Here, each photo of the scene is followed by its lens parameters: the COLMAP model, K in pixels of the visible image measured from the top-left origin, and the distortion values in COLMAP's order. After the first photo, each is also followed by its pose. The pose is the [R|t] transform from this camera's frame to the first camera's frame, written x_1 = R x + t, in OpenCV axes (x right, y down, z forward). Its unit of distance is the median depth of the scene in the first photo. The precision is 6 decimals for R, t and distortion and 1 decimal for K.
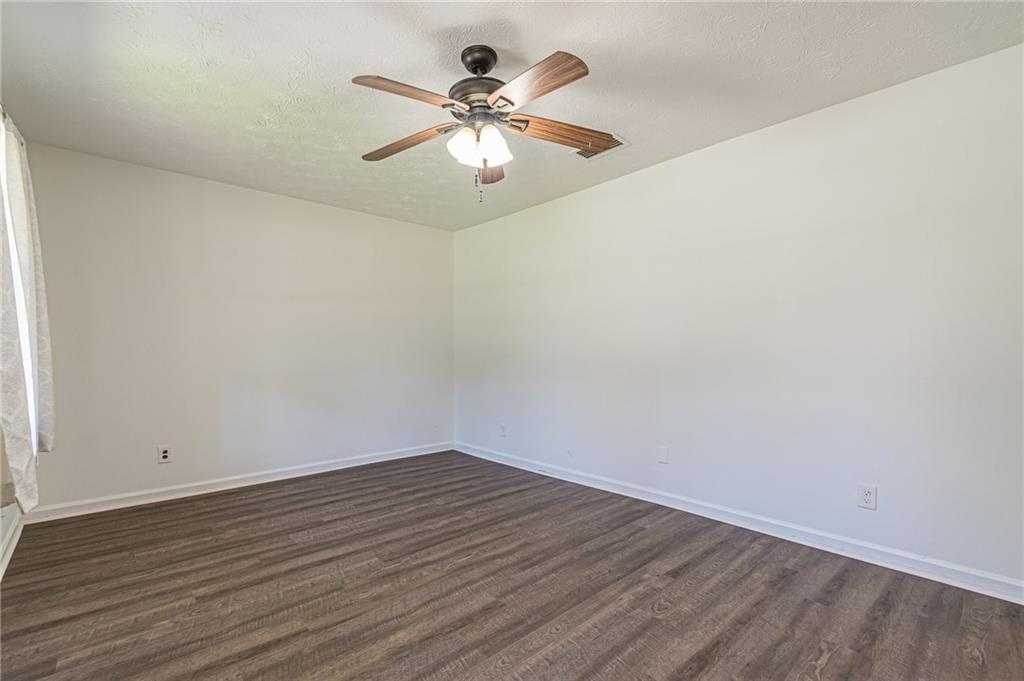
lens RADIAL K [[451.7, 0, 487.0], [0, 451.7, 345.6], [0, 0, 1]] dist [0.002281, -0.003119]
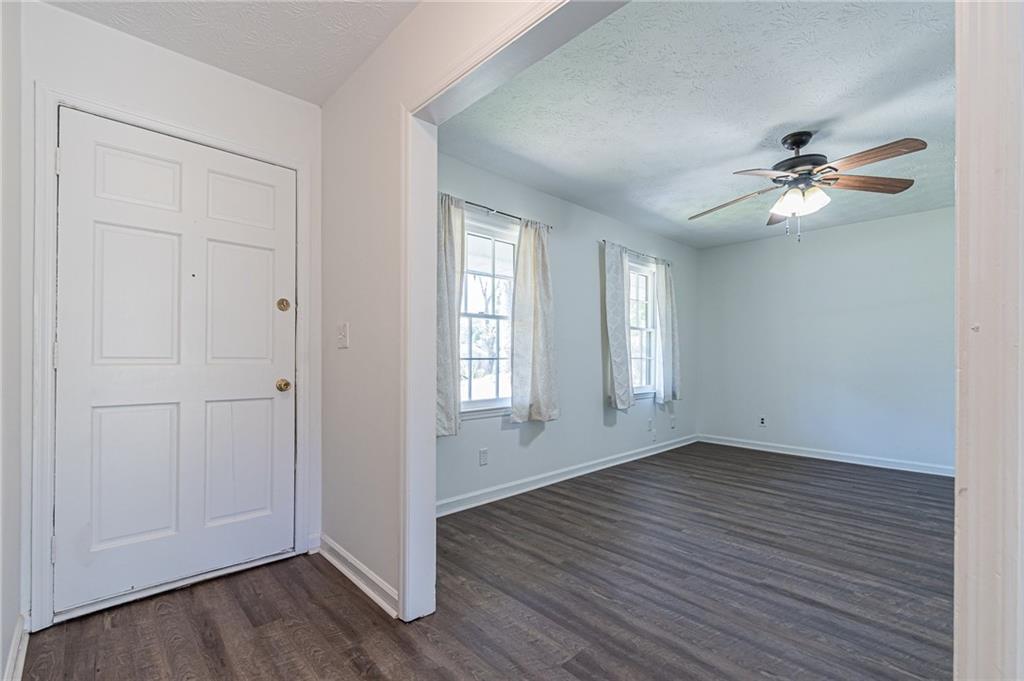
lens RADIAL K [[451.7, 0, 499.3], [0, 451.7, 350.9], [0, 0, 1]] dist [0.002281, -0.003119]
pose [[0.032288, -0.005566, -0.999463, 1.142801], [0.012314, 0.999911, -0.005171, -0.005924], [0.999403, -0.012141, 0.032354, 0.064697]]
